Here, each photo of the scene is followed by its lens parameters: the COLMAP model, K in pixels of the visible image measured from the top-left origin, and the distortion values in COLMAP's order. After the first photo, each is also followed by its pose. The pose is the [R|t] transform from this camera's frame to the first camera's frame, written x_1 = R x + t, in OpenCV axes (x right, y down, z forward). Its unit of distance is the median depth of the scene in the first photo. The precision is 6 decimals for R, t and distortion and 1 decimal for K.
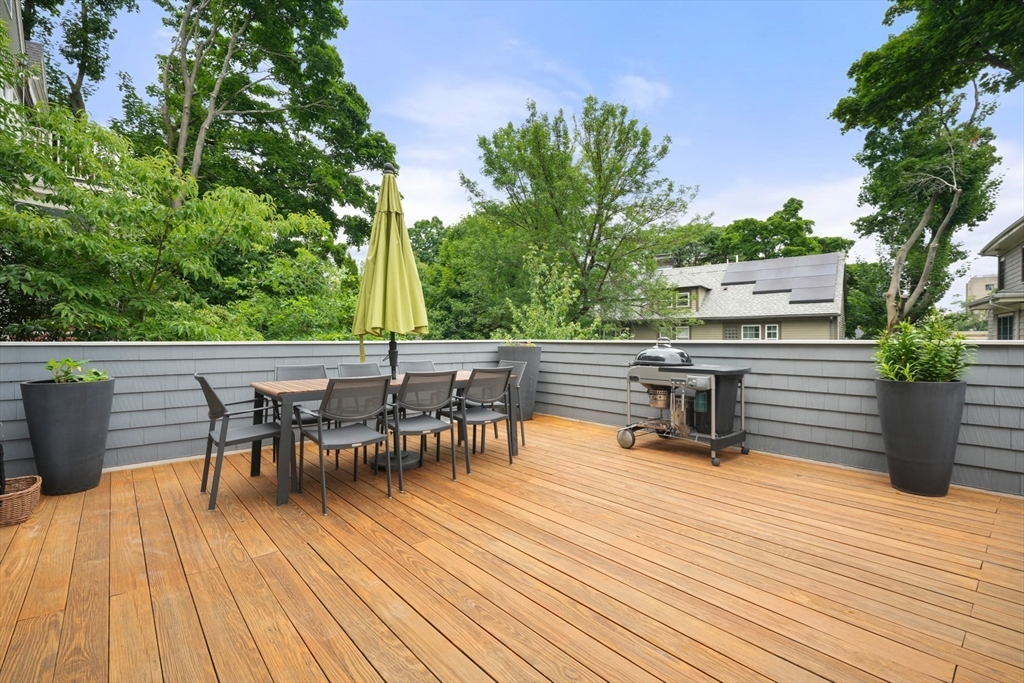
lens RADIAL K [[469.1, 0, 507.5], [0, 469.1, 342.3], [0, 0, 1]] dist [0.001452, -0.000368]
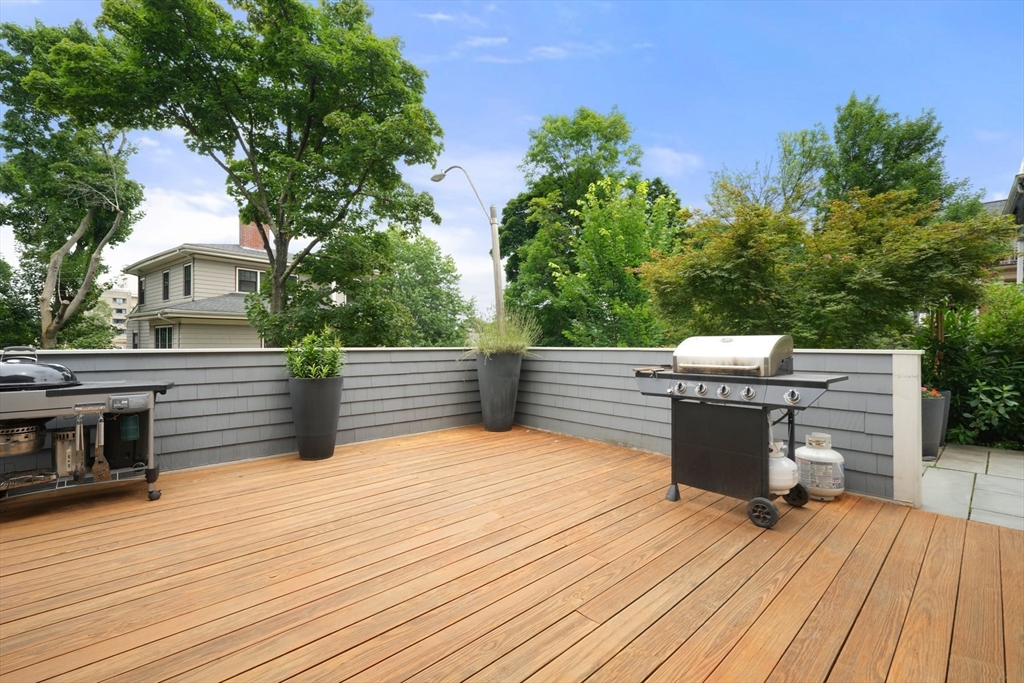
lens RADIAL K [[447.7, 0, 509.2], [0, 447.7, 343.0], [0, 0, 1]] dist [-0.000981, 0.000111]
pose [[-0.043663, 0.004390, 0.999037, -0.088372], [0.008637, 0.999955, -0.004017, -0.001742], [-0.999009, 0.008453, -0.043699, 0.092748]]
